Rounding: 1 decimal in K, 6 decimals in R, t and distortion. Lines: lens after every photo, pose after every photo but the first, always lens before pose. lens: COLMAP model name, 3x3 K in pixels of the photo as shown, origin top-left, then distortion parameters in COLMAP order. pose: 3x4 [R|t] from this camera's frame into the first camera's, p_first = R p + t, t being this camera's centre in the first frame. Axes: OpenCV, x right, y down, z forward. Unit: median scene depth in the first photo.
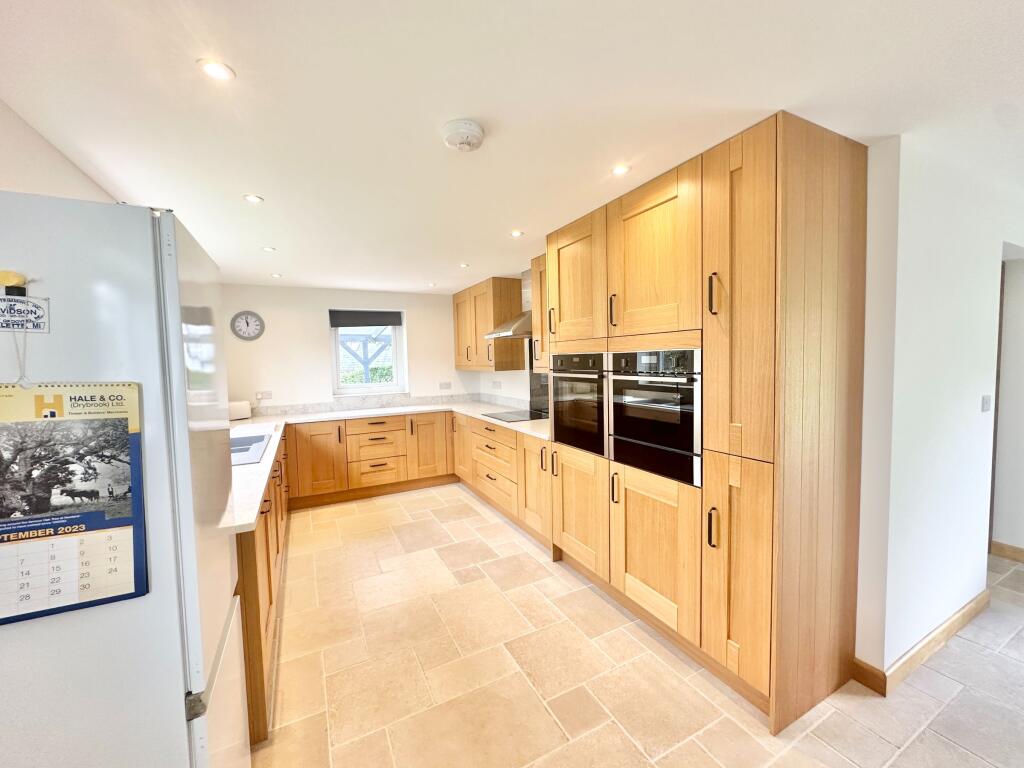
lens RADIAL K [[409.3, 0, 510.6], [0, 409.3, 382.3], [0, 0, 1]] dist [-0.006968, 0.000406]
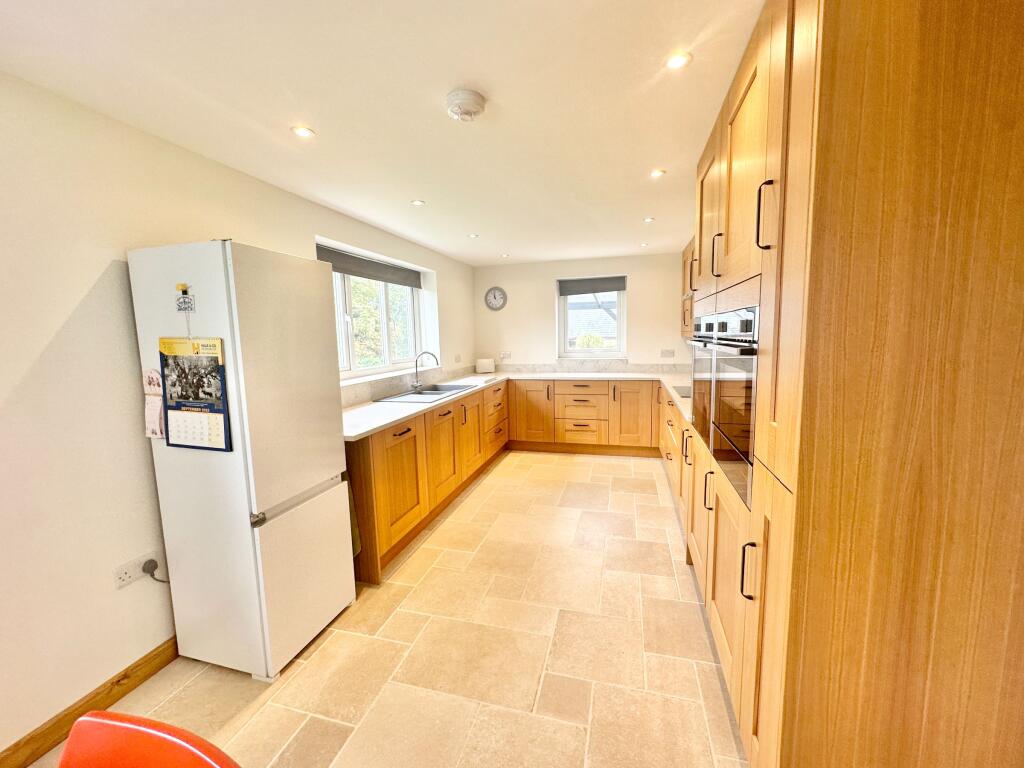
lens RADIAL K [[409.3, 0, 510.6], [0, 409.3, 382.3], [0, 0, 1]] dist [-0.006968, 0.000406]
pose [[0.734442, 0.086772, -0.673102, 0.304514], [-0.031864, 0.995108, 0.093515, -0.003263], [0.677923, -0.047233, 0.733614, 0.120211]]
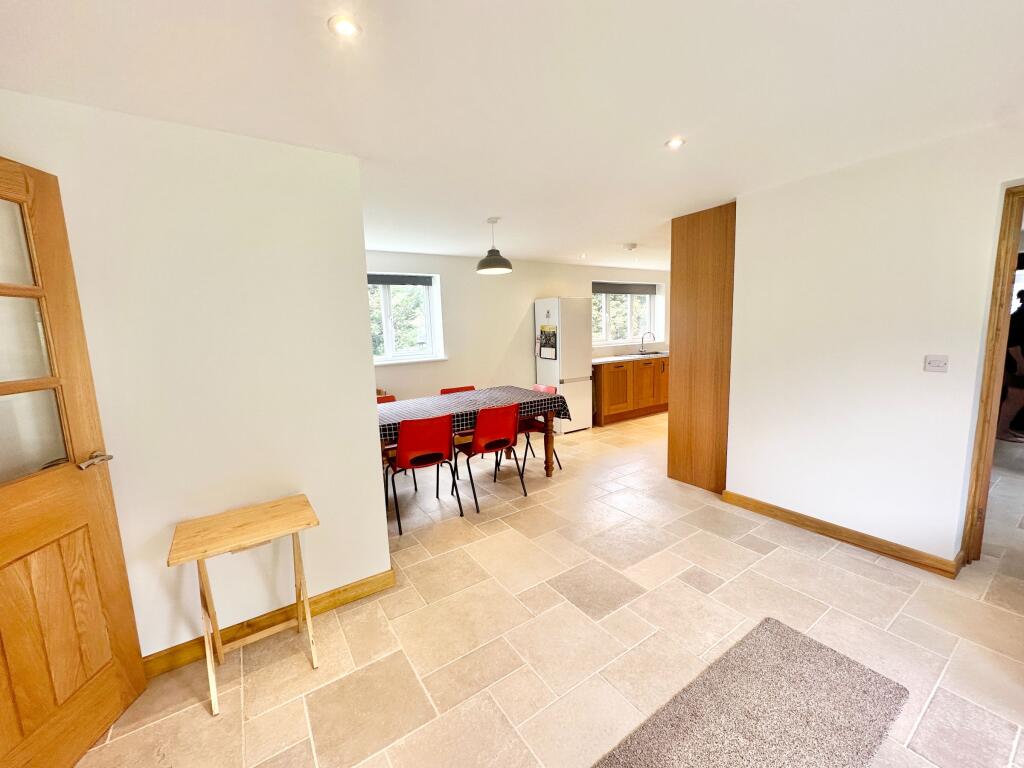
lens RADIAL K [[409.3, 0, 510.6], [0, 409.3, 382.3], [0, 0, 1]] dist [-0.006968, 0.000406]
pose [[0.109877, 0.143528, -0.983528, 1.233319], [-0.023247, 0.989619, 0.141820, -0.002483], [0.993673, 0.007281, 0.112074, -0.091943]]
